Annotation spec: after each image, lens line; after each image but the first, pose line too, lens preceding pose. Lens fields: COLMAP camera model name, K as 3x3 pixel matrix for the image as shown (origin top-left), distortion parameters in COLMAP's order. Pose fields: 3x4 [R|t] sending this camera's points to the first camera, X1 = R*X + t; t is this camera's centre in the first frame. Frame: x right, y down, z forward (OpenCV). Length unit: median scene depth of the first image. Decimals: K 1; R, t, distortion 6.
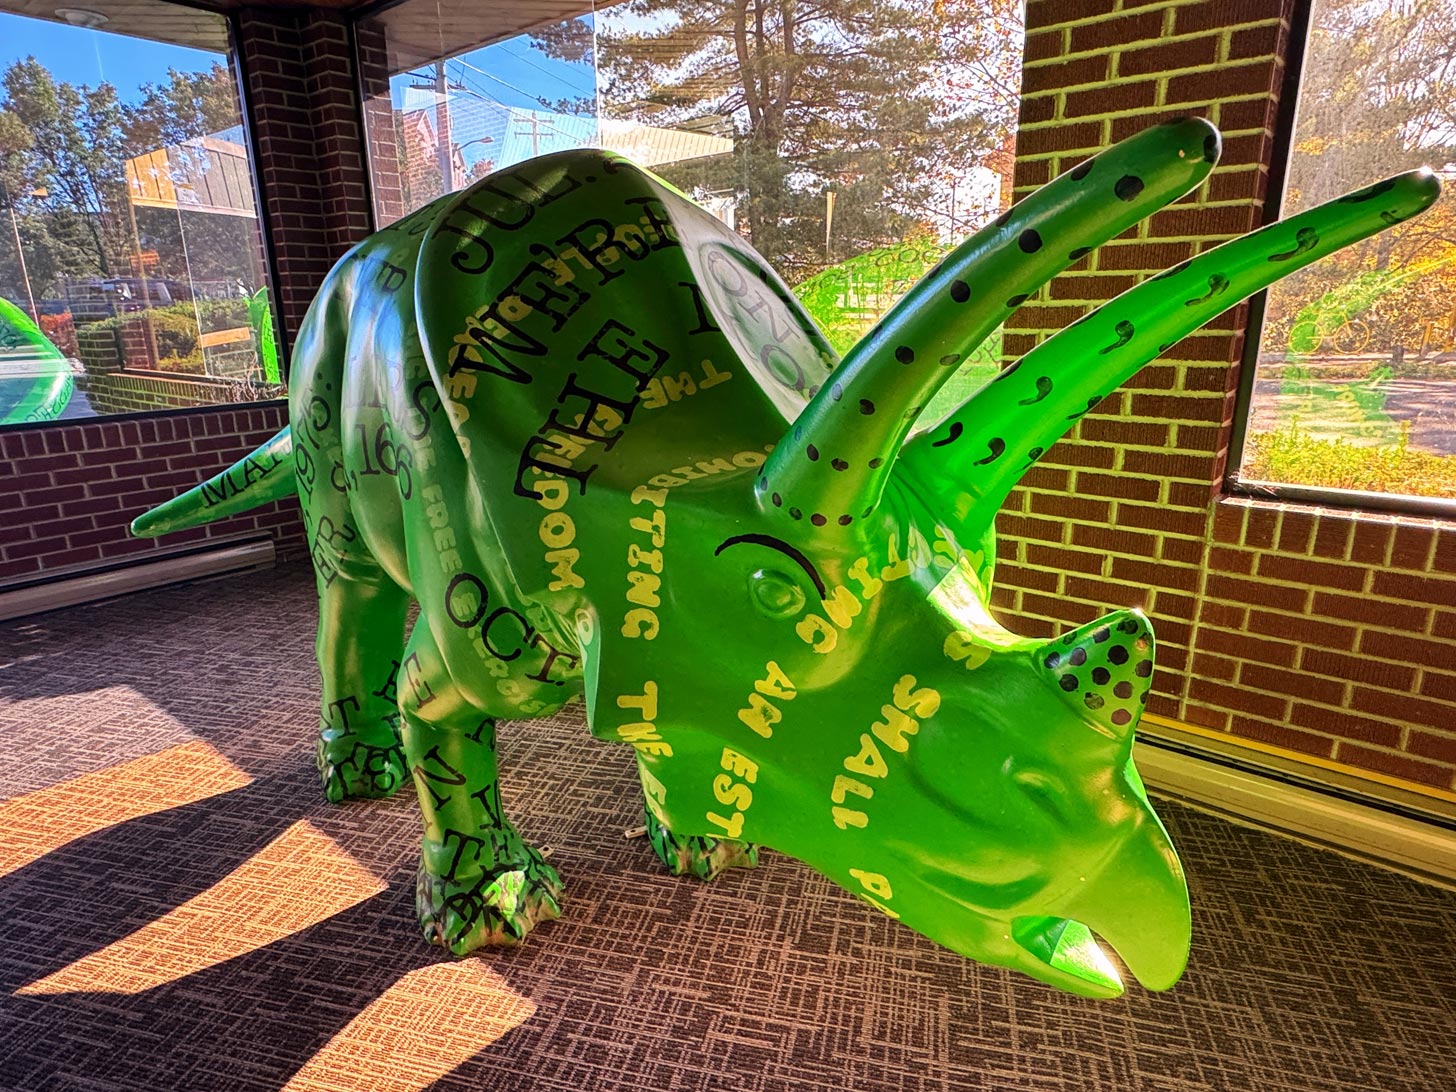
lens RADIAL K [[828.0, 0, 728.0], [0, 828.0, 546.0], [0, 0, 1]] dist [-0.003663, -0.000654]
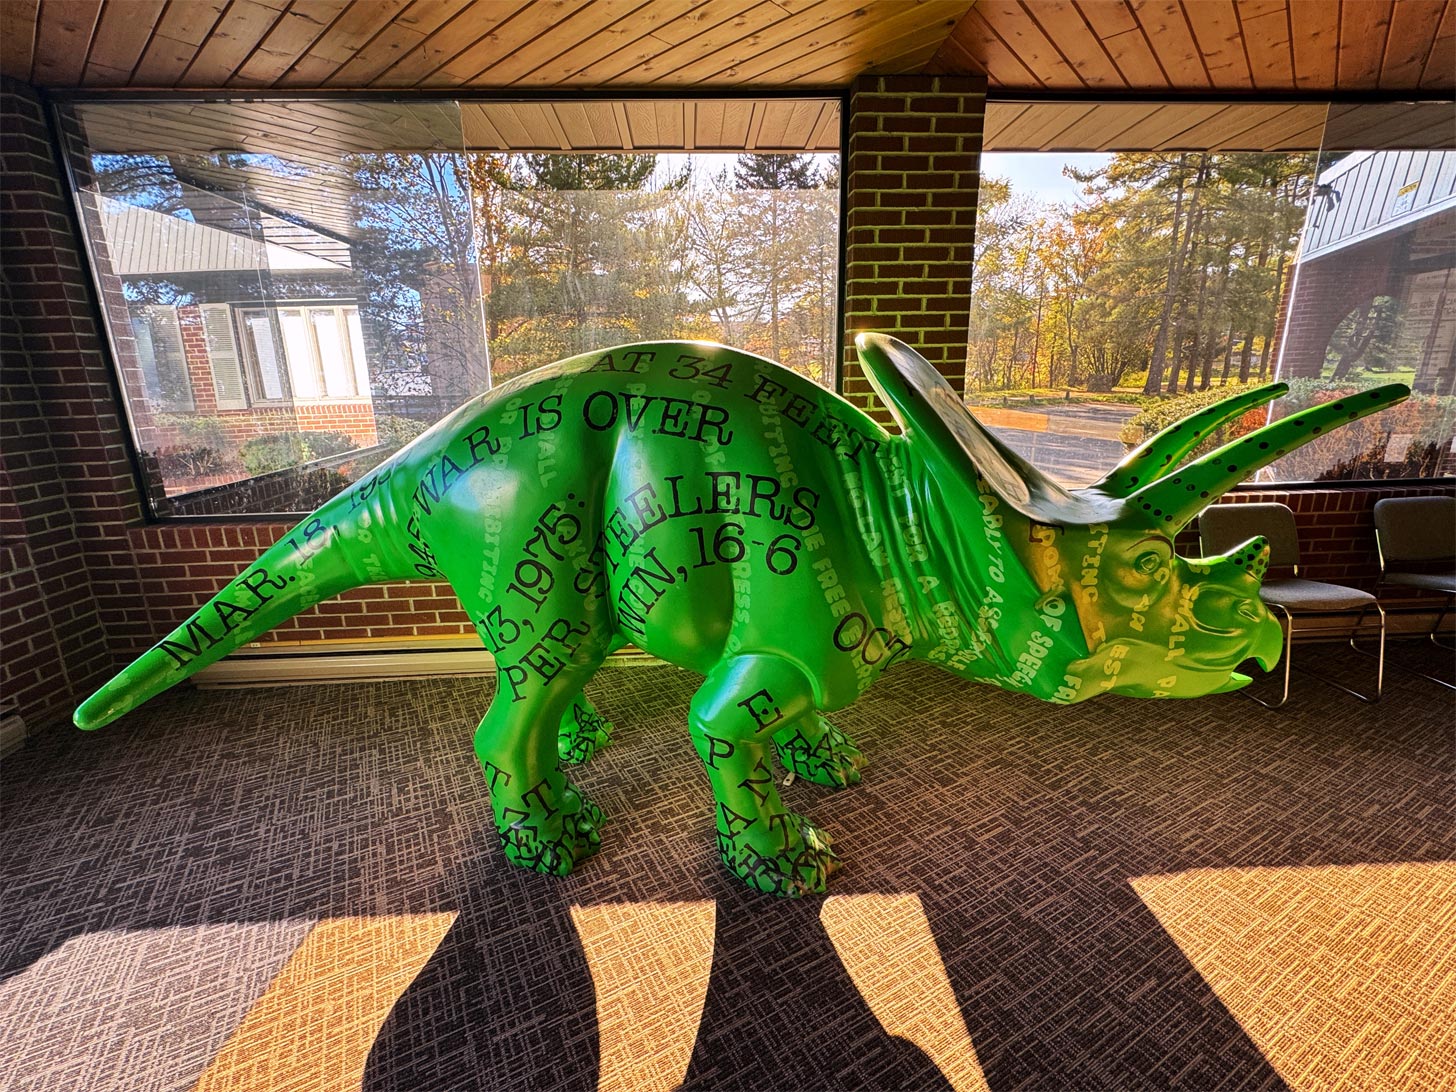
lens RADIAL K [[608.4, 0, 728.0], [0, 608.4, 546.0], [0, 0, 1]] dist [-0.002258, -0.000485]
pose [[0.755572, -0.173233, 0.631744, -0.919544], [0.195142, 0.980137, 0.035376, -0.132638], [-0.625324, 0.096551, 0.774369, 0.233127]]
